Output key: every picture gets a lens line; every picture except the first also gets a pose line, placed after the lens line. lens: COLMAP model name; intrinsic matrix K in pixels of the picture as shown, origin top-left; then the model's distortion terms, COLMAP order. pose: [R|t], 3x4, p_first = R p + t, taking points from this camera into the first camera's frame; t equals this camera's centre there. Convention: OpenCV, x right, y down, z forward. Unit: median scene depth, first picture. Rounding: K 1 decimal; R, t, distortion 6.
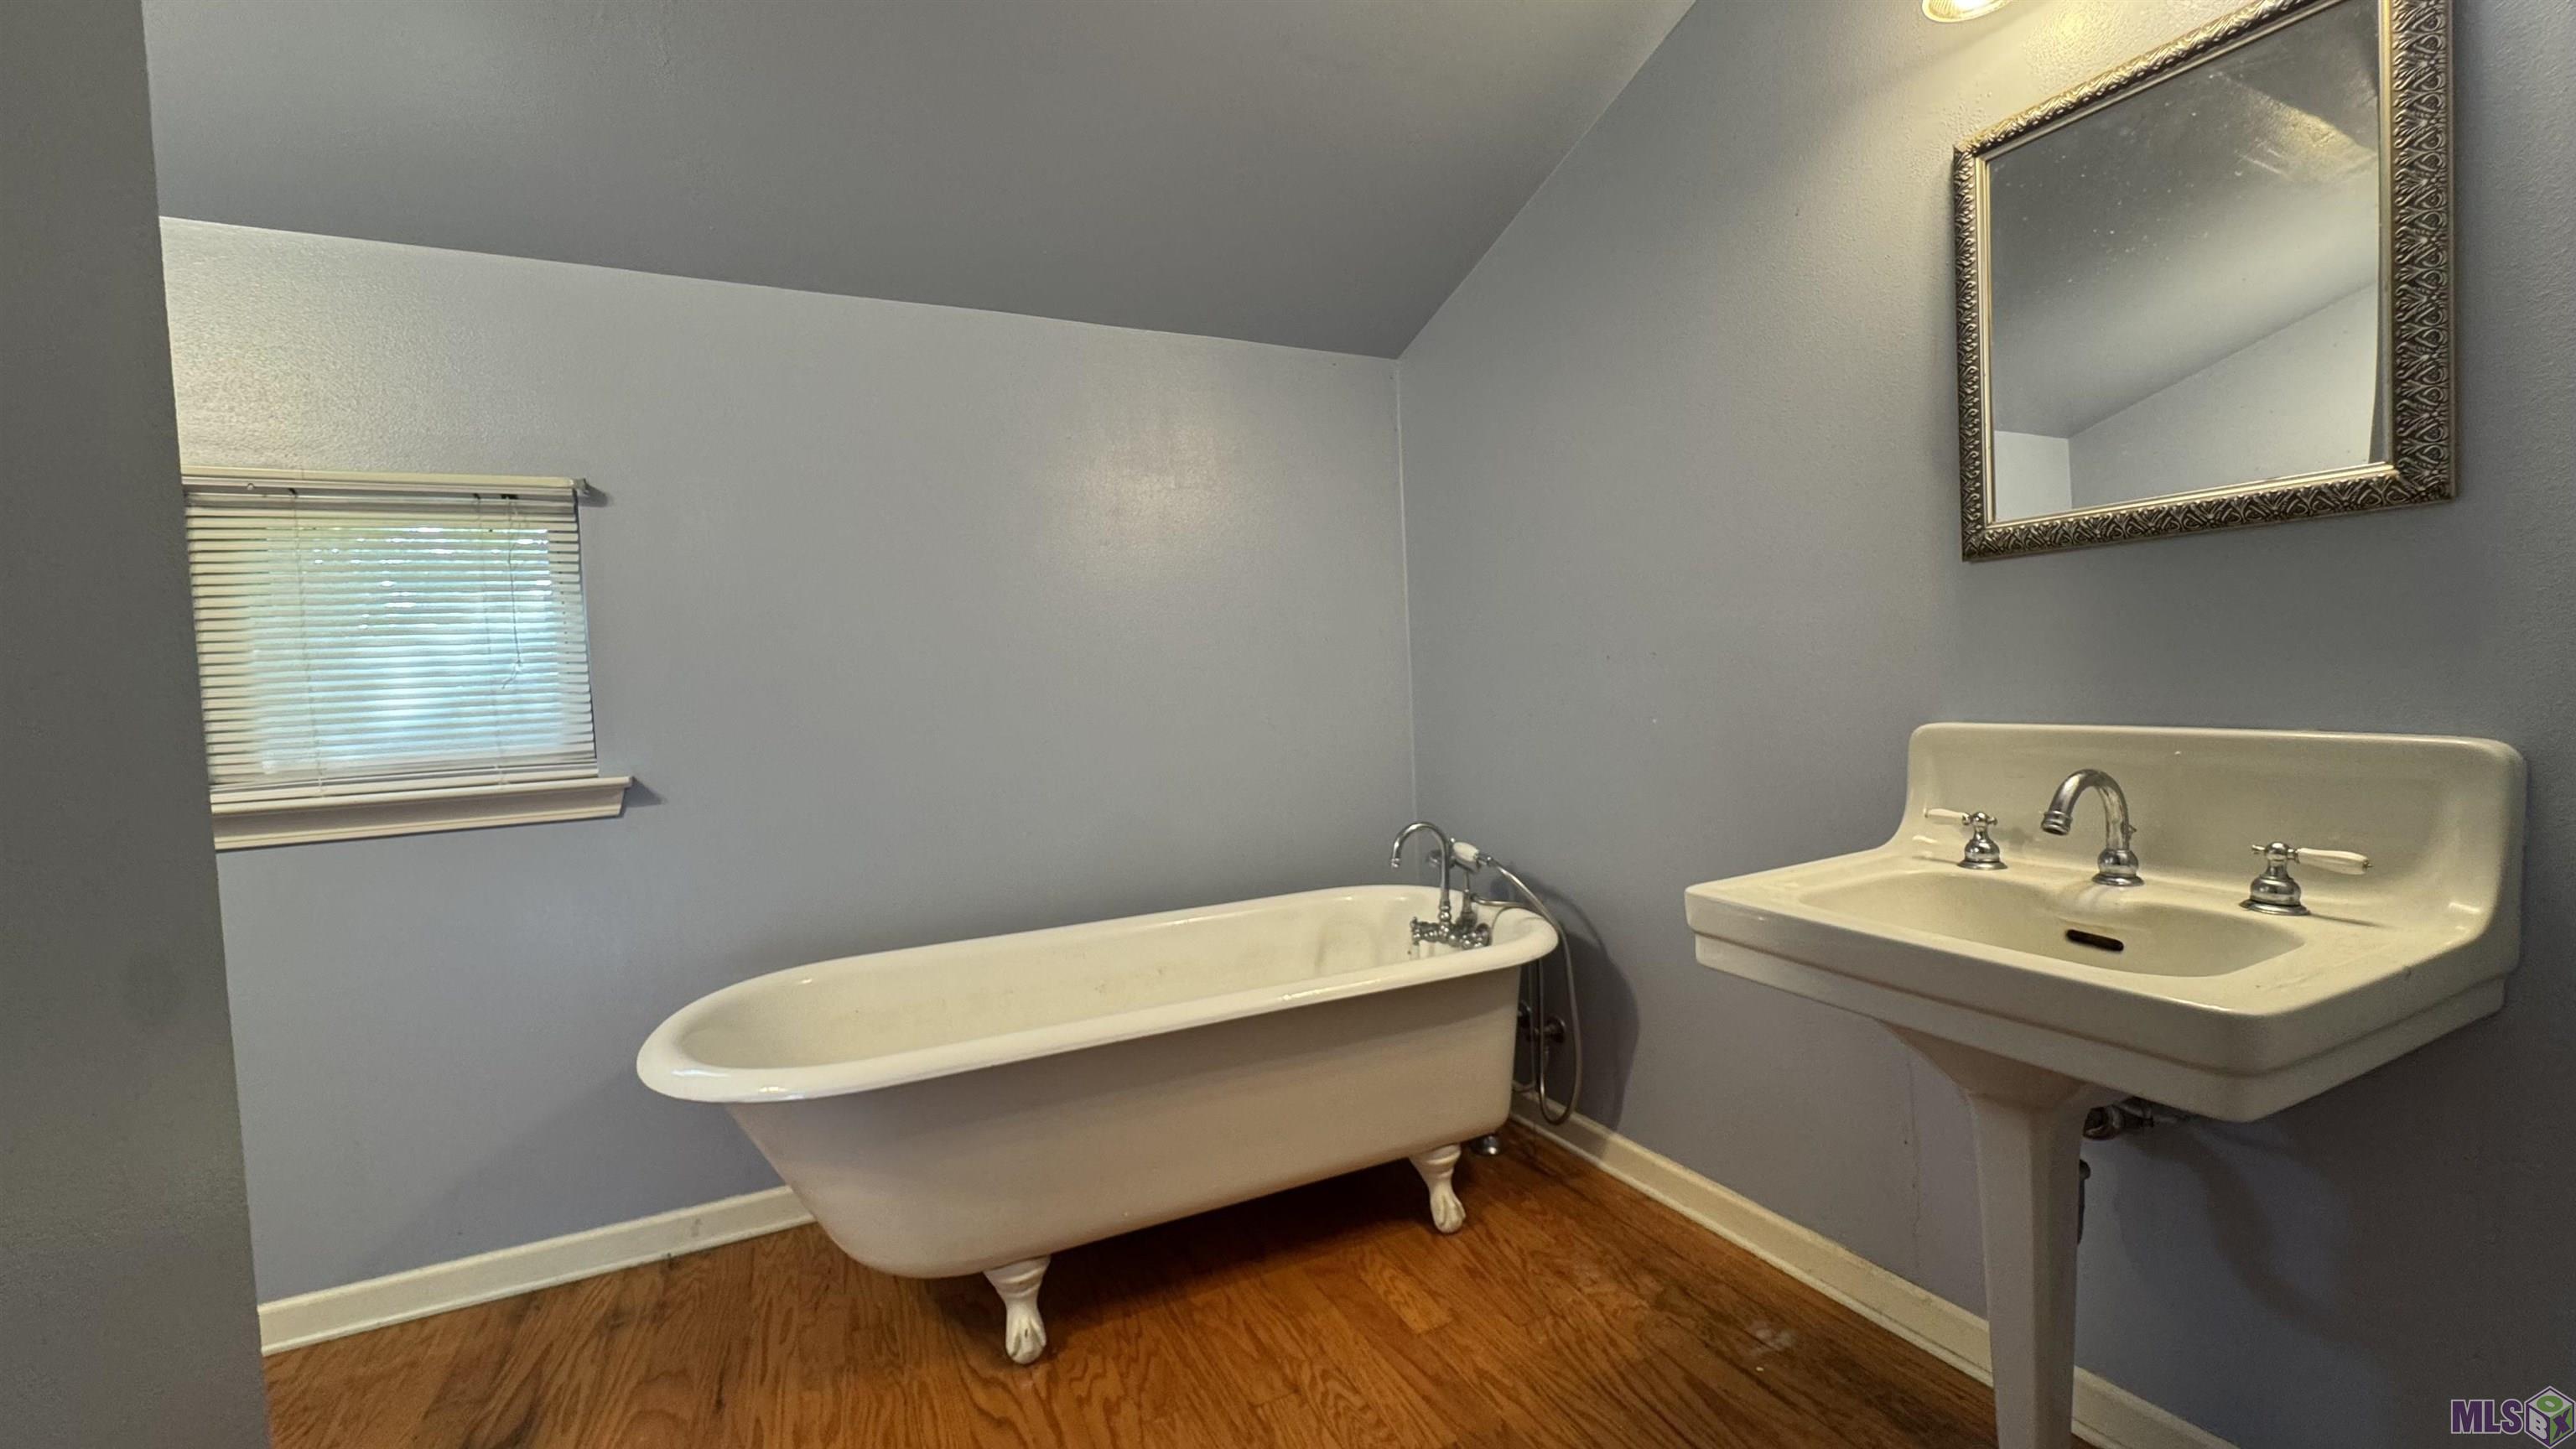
lens RADIAL K [[1038.1, 0, 1290.8], [0, 1038.1, 728.5], [0, 0, 1]] dist [-0.003739, 0.000876]
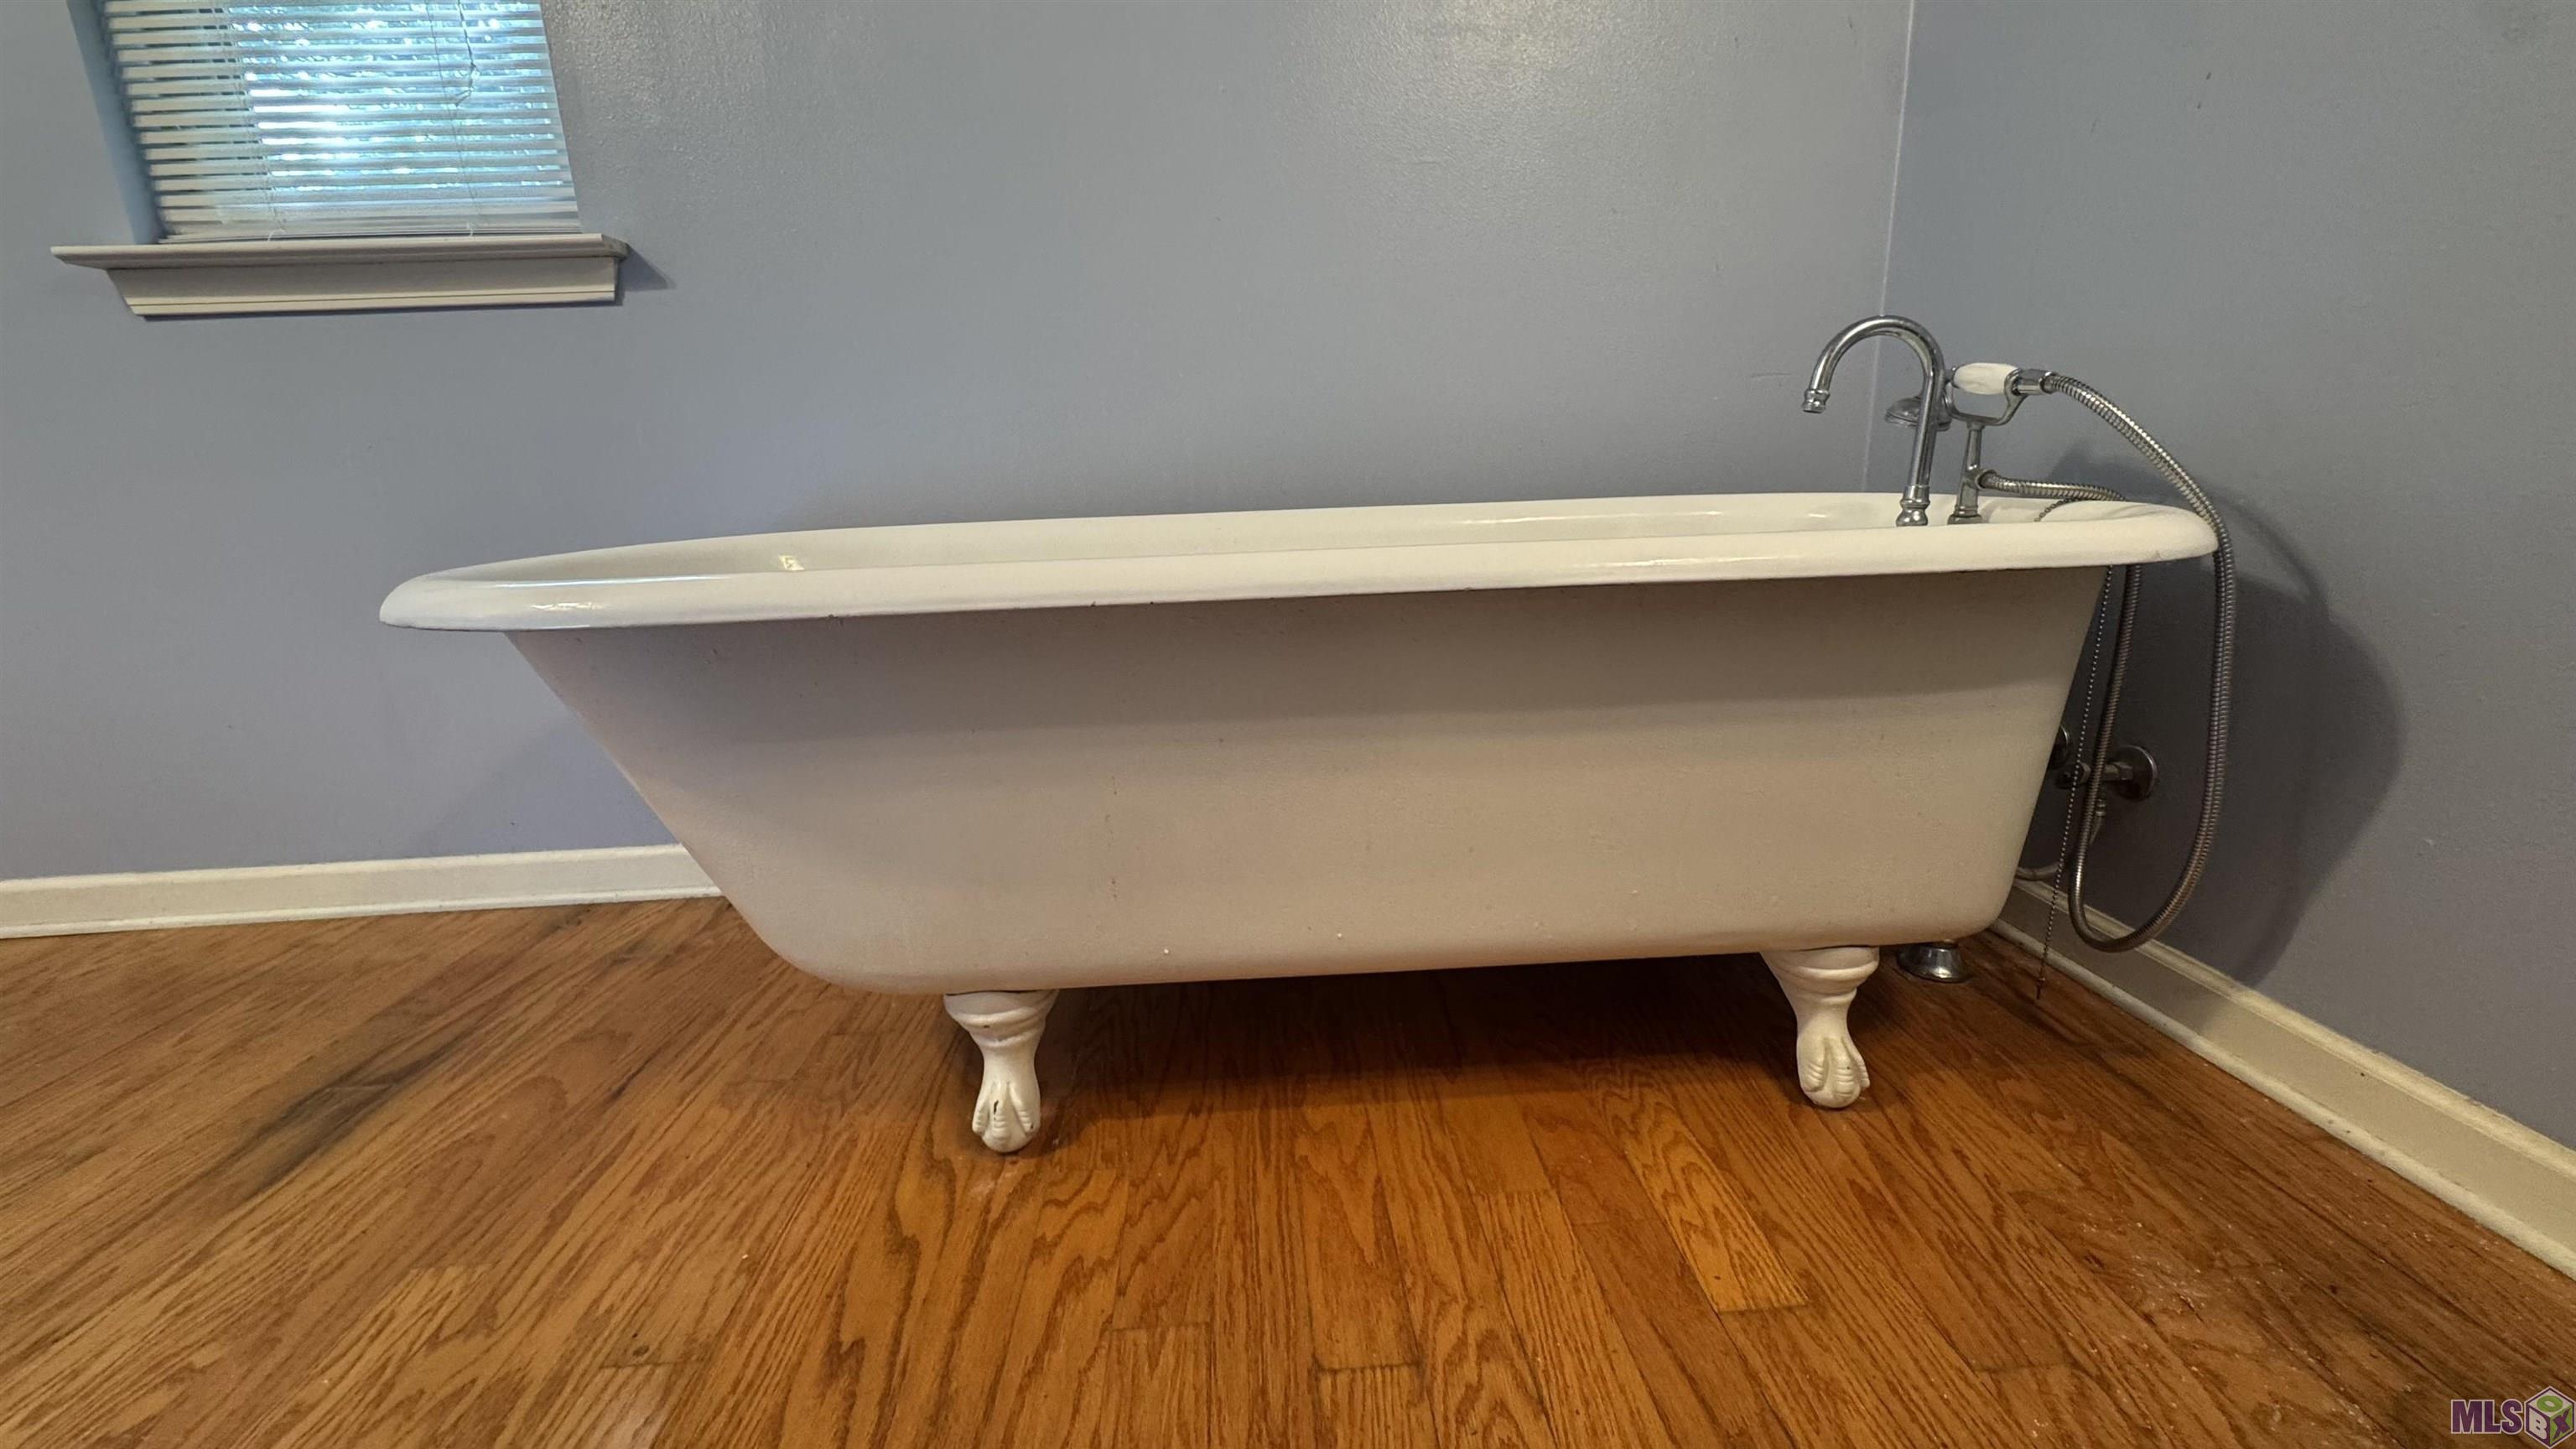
lens RADIAL K [[1038.1, 0, 1293.0], [0, 1038.1, 719.1], [0, 0, 1]] dist [-0.003739, 0.000876]
pose [[0.925289, 0.107152, -0.363812, 0.079977], [-0.026259, 0.975057, 0.220394, 0.210898], [0.378354, -0.194375, 0.905023, 0.513997]]
